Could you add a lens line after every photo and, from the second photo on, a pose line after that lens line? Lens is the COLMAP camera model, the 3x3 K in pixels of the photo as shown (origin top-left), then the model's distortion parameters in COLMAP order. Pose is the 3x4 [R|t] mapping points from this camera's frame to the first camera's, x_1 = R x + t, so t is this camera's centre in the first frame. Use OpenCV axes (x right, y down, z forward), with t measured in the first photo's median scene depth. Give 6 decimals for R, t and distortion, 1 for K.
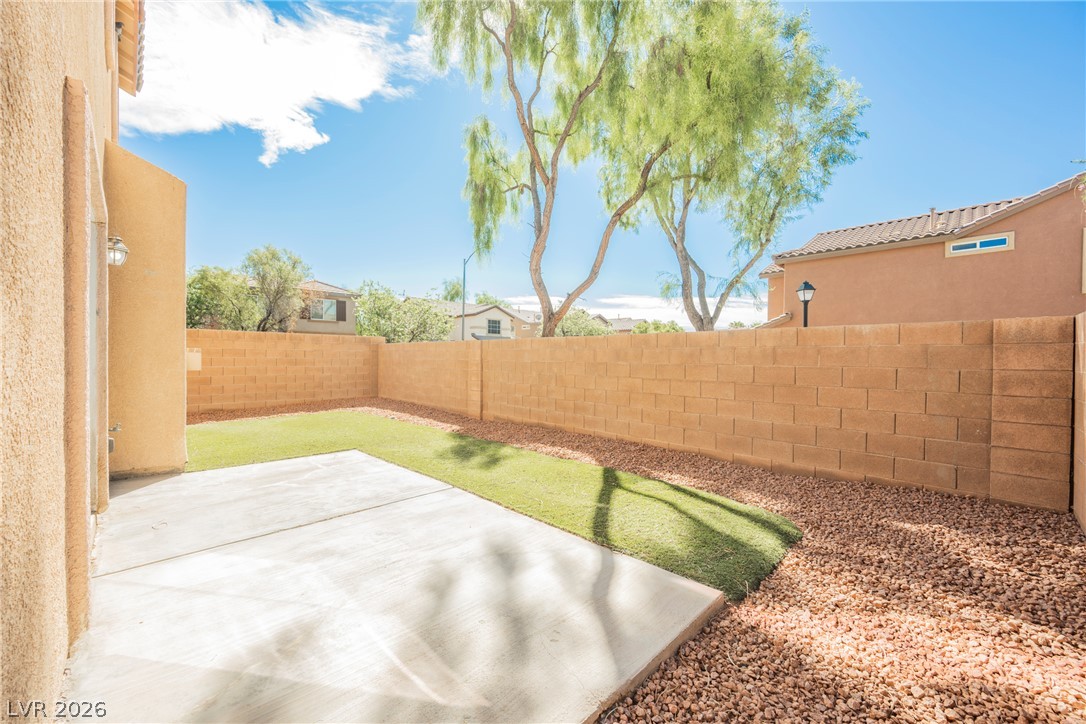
lens RADIAL K [[427.8, 0, 539.7], [0, 427.8, 360.6], [0, 0, 1]] dist [-0.002395, 0.000060]
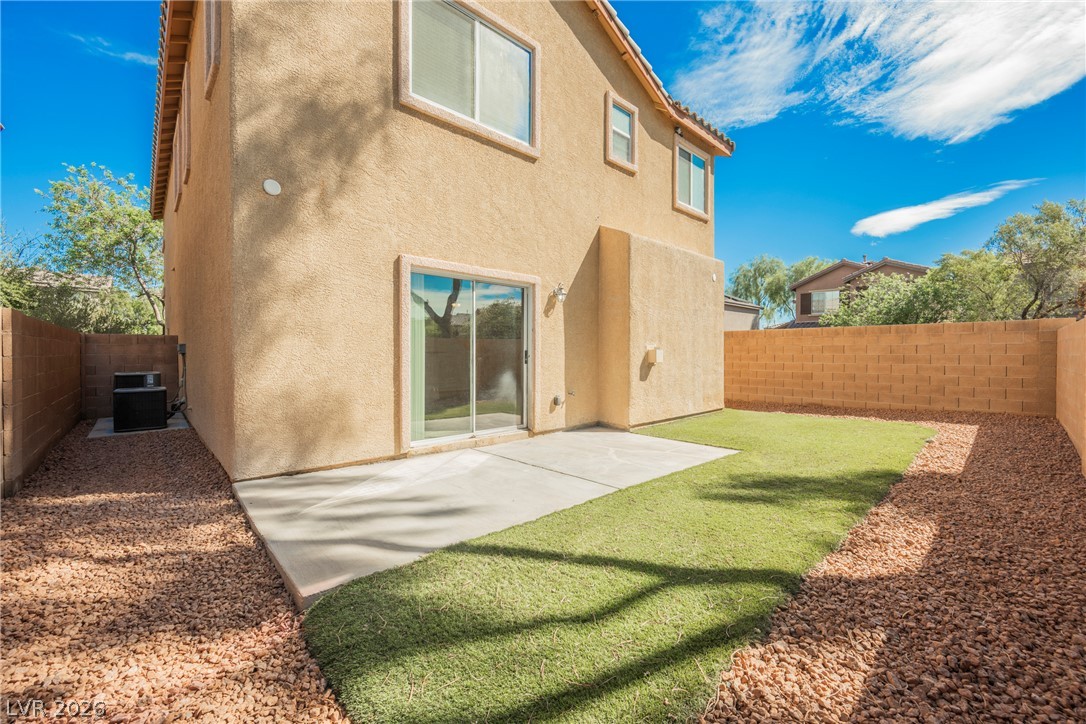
lens RADIAL K [[427.8, 0, 538.5], [0, 427.8, 362.1], [0, 0, 1]] dist [-0.002395, 0.000060]
pose [[-0.024542, 0.011736, -0.999630, 0.764467], [-0.005666, 0.999913, 0.011879, 0.008706], [0.999683, 0.005955, -0.024473, 0.872866]]
